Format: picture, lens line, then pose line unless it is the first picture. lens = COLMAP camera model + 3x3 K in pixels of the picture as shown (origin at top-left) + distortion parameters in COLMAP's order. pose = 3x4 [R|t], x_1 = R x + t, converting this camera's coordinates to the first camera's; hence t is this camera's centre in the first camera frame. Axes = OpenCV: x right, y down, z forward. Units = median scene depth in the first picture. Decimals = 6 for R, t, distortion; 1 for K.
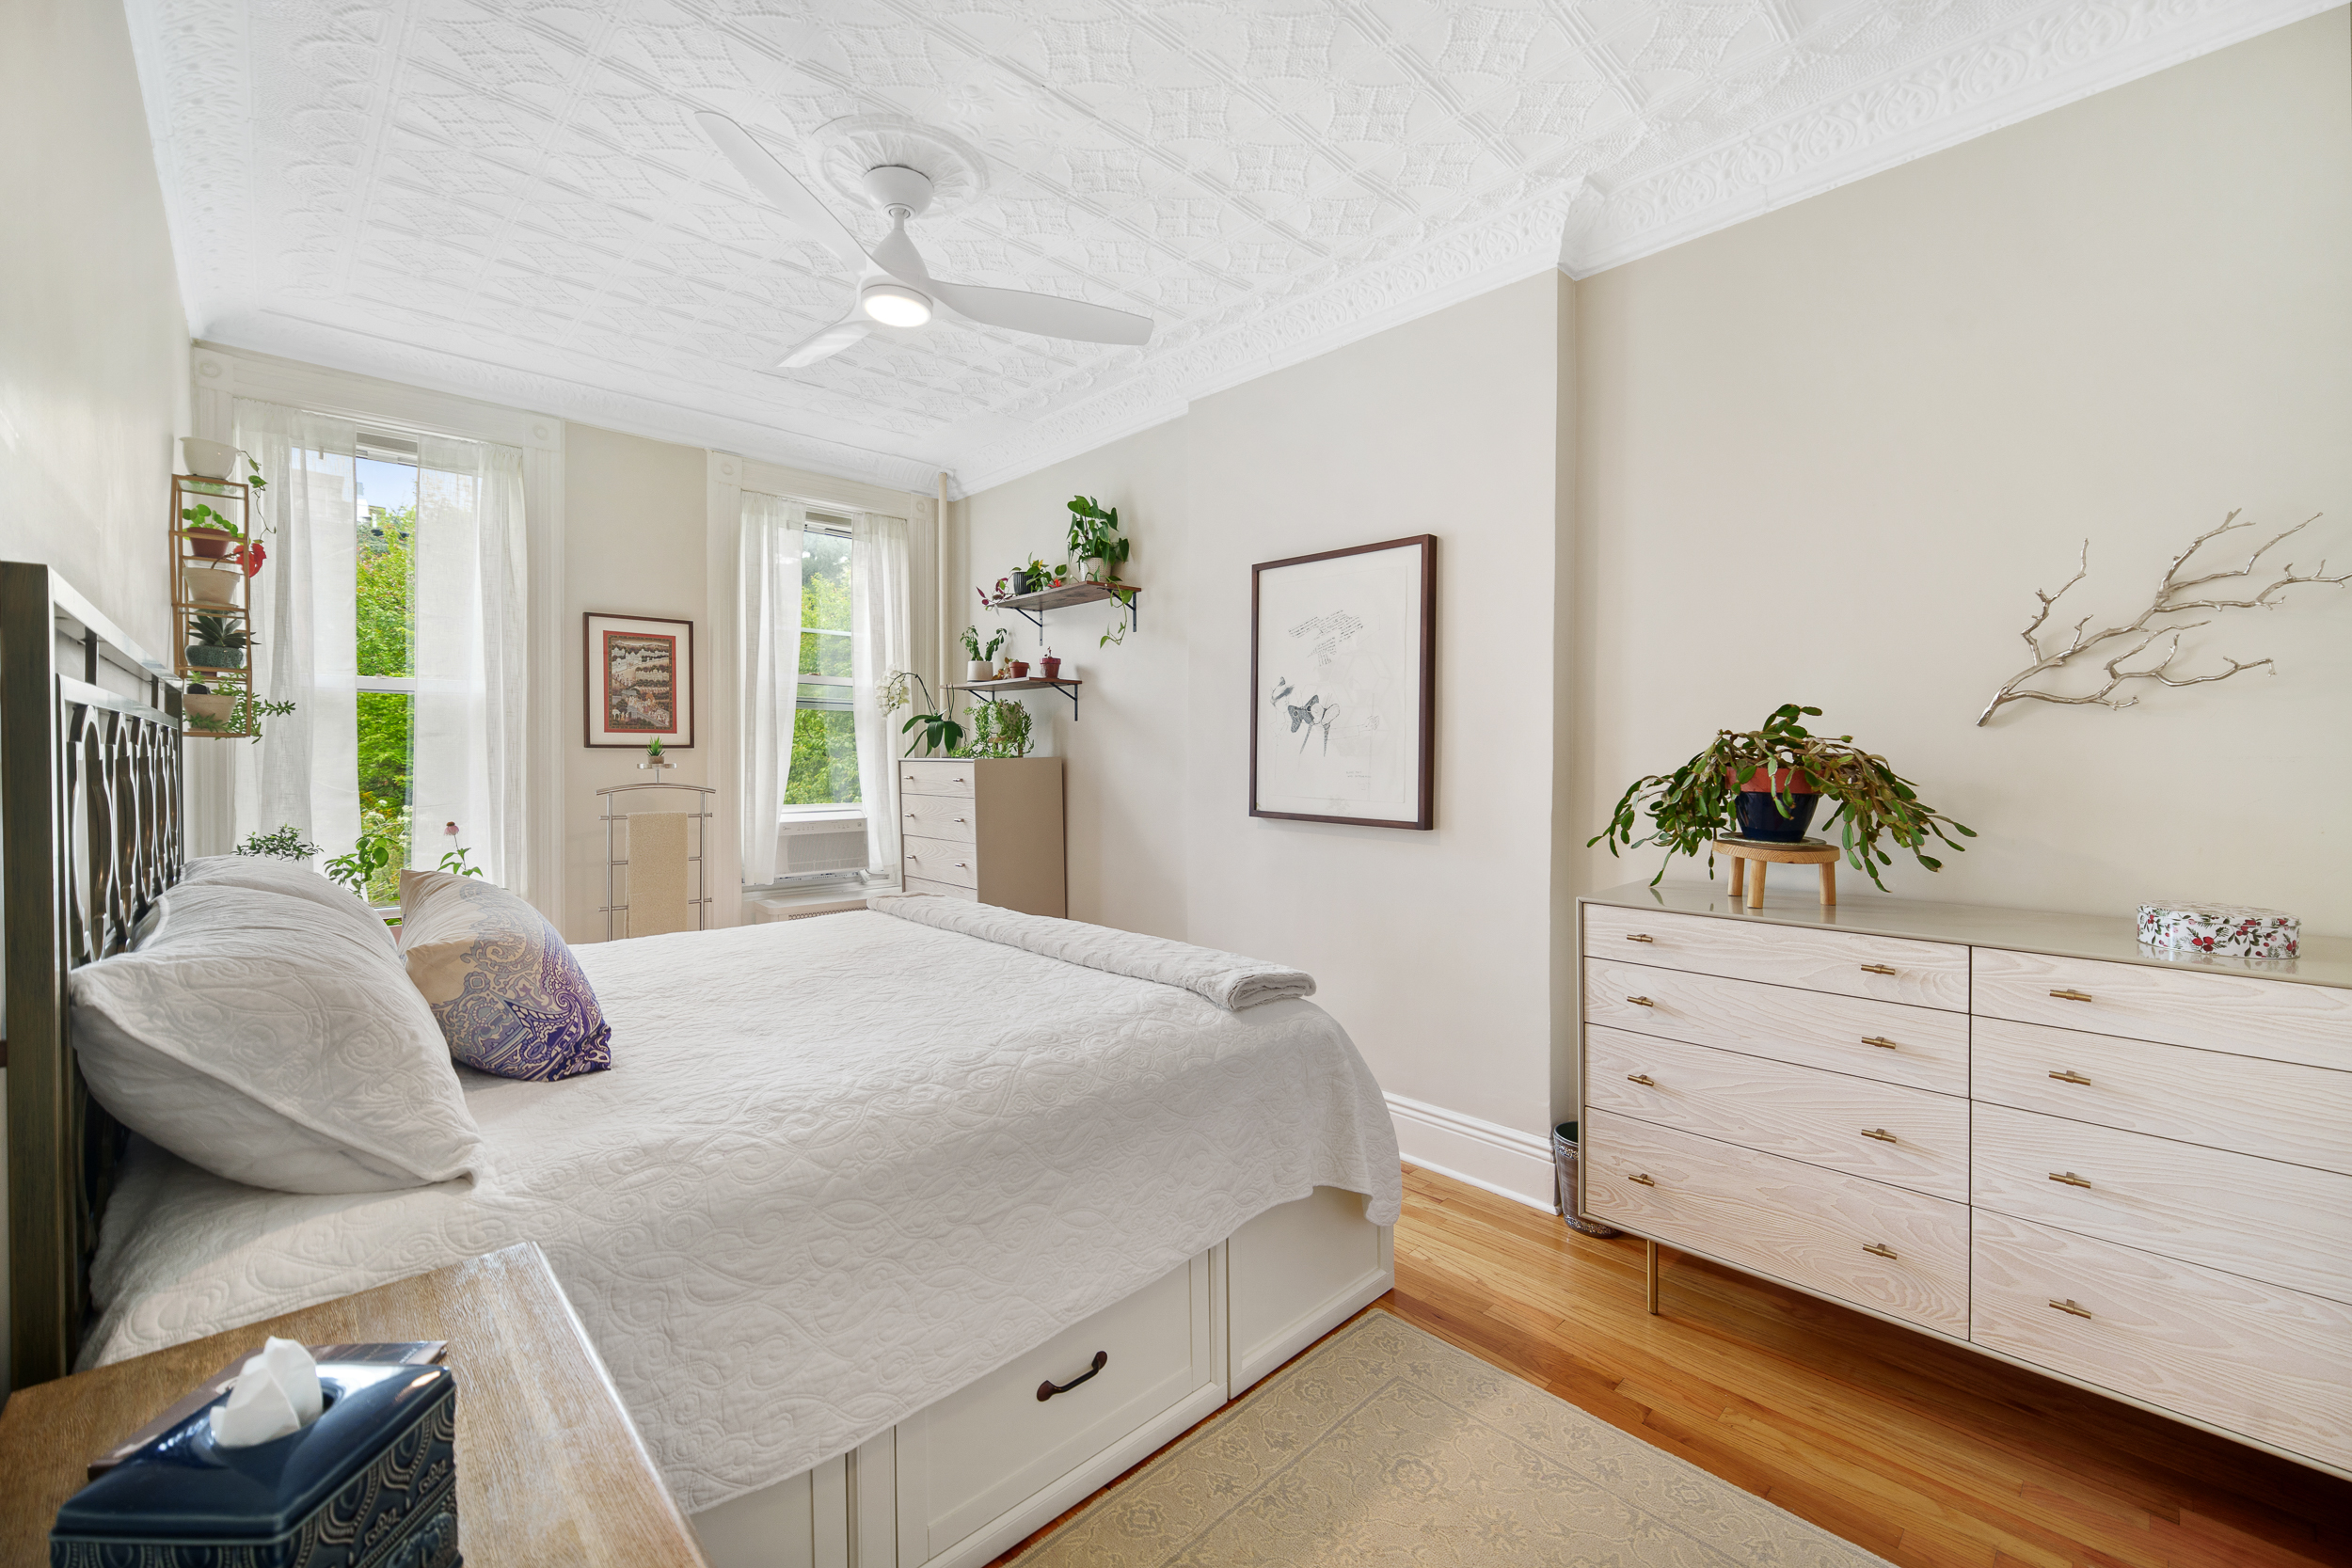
lens RADIAL K [[953.2, 0, 1171.5], [0, 953.2, 777.7], [0, 0, 1]] dist [-0.002089, -0.000201]
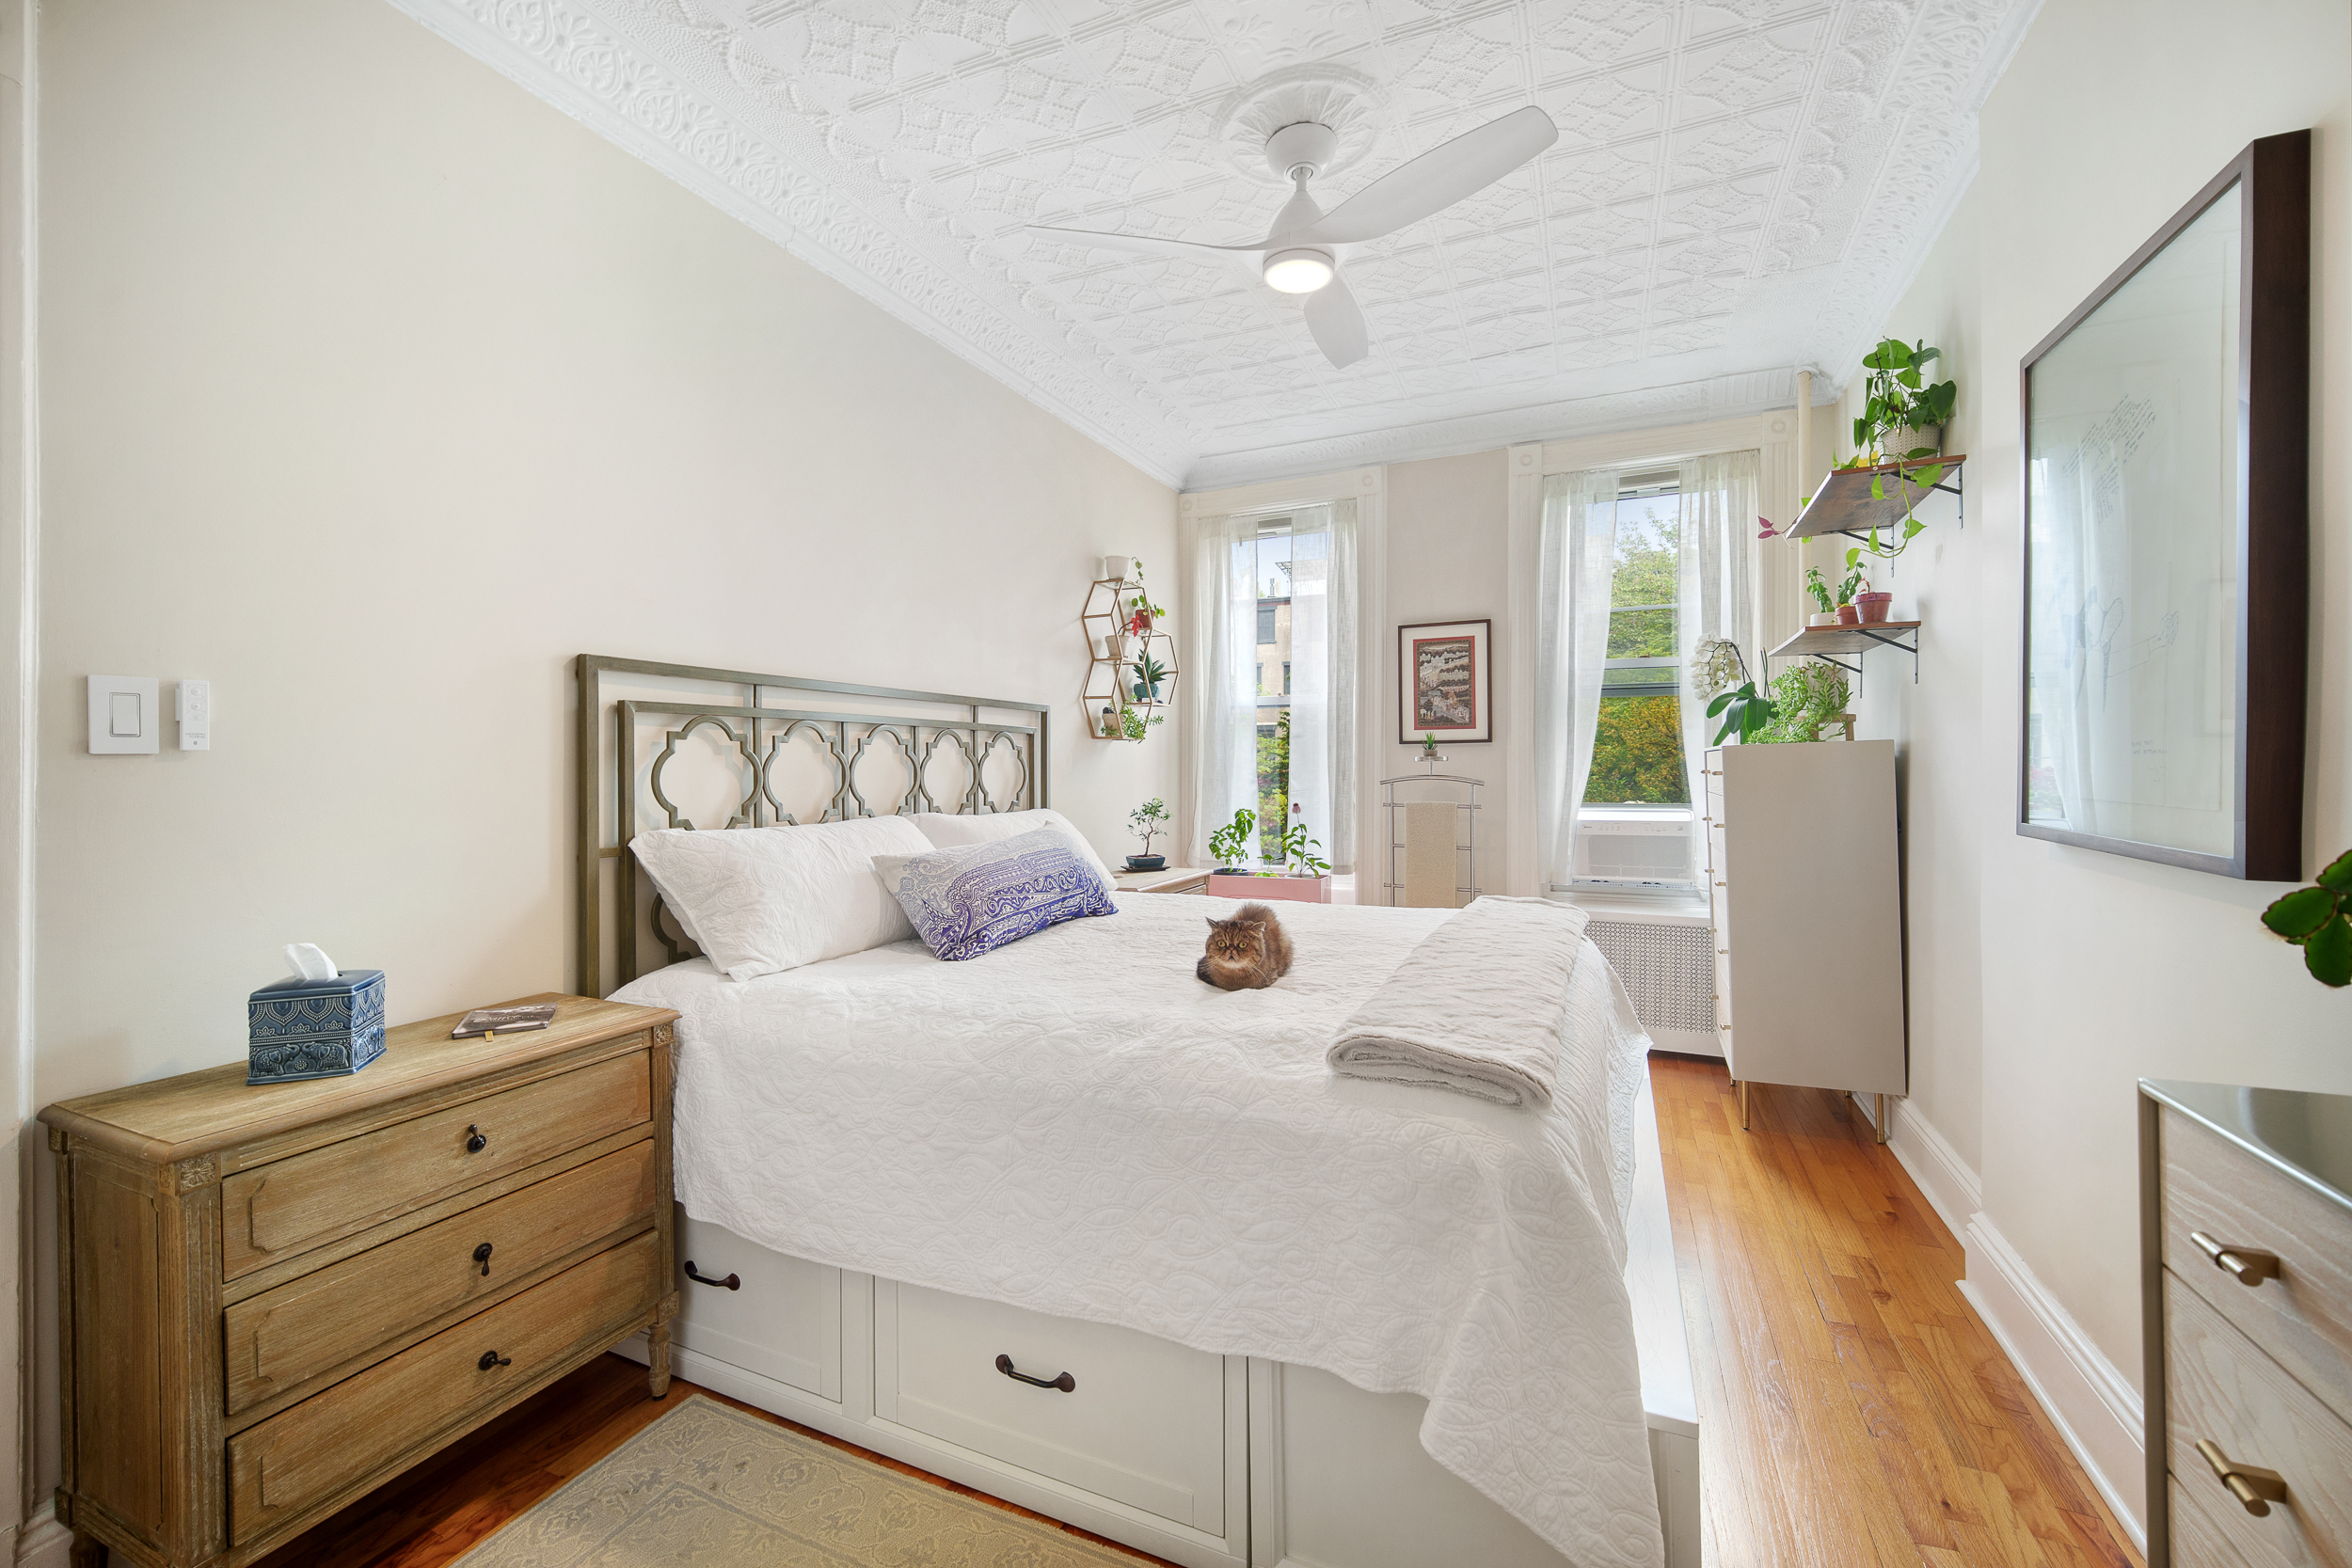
lens RADIAL K [[953.2, 0, 1176.0], [0, 953.2, 777.8], [0, 0, 1]] dist [-0.002089, -0.000201]
pose [[0.377779, 0.004541, -0.925885, 0.334202], [-0.015003, 0.999887, -0.001217, 0.013956], [0.925774, 0.014351, 0.377804, 0.310849]]
